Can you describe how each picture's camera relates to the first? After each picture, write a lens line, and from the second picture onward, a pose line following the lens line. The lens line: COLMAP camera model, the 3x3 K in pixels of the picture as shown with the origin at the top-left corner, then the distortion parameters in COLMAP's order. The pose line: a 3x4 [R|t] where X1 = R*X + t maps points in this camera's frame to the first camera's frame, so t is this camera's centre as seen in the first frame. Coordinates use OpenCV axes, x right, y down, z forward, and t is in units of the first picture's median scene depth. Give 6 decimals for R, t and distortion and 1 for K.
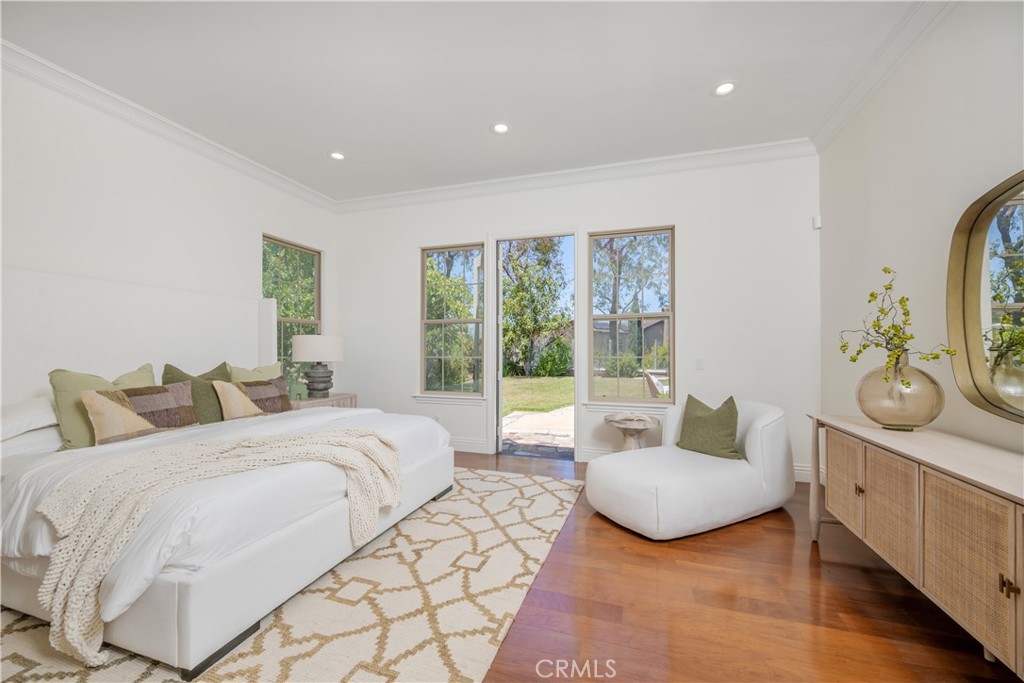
lens RADIAL K [[400.2, 0, 513.6], [0, 400.2, 347.2], [0, 0, 1]] dist [0.000501, 0.000027]
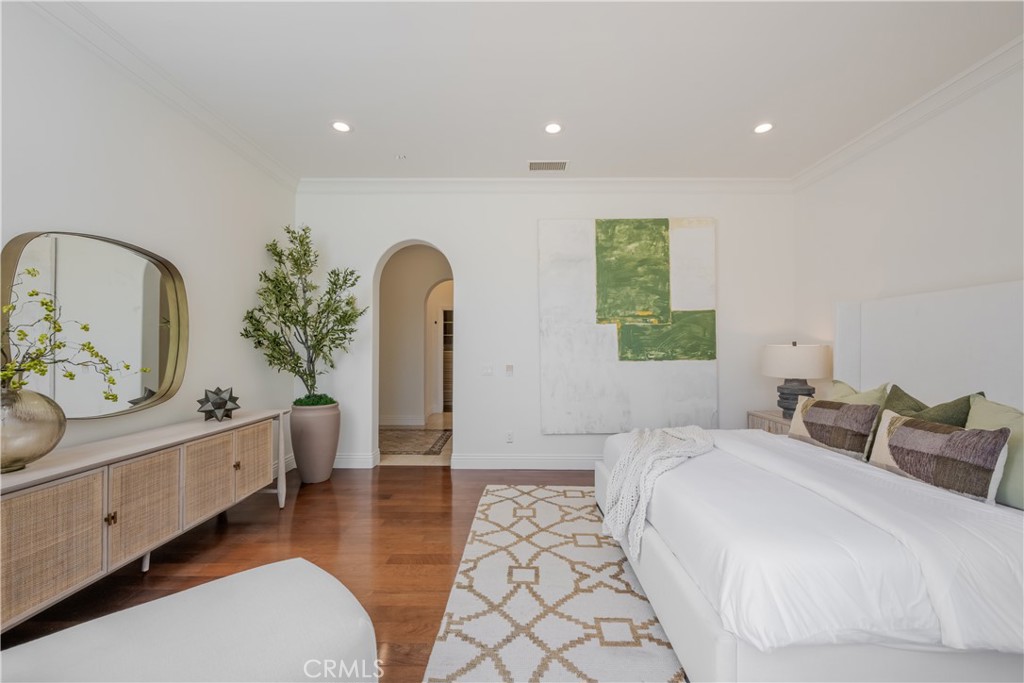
lens RADIAL K [[400.2, 0, 513.6], [0, 400.2, 347.2], [0, 0, 1]] dist [0.000501, 0.000027]
pose [[-0.953334, -0.007458, -0.301825, 0.231027], [-0.004865, 0.999945, -0.009339, -0.035638], [0.301878, -0.007435, -0.953318, 1.988711]]
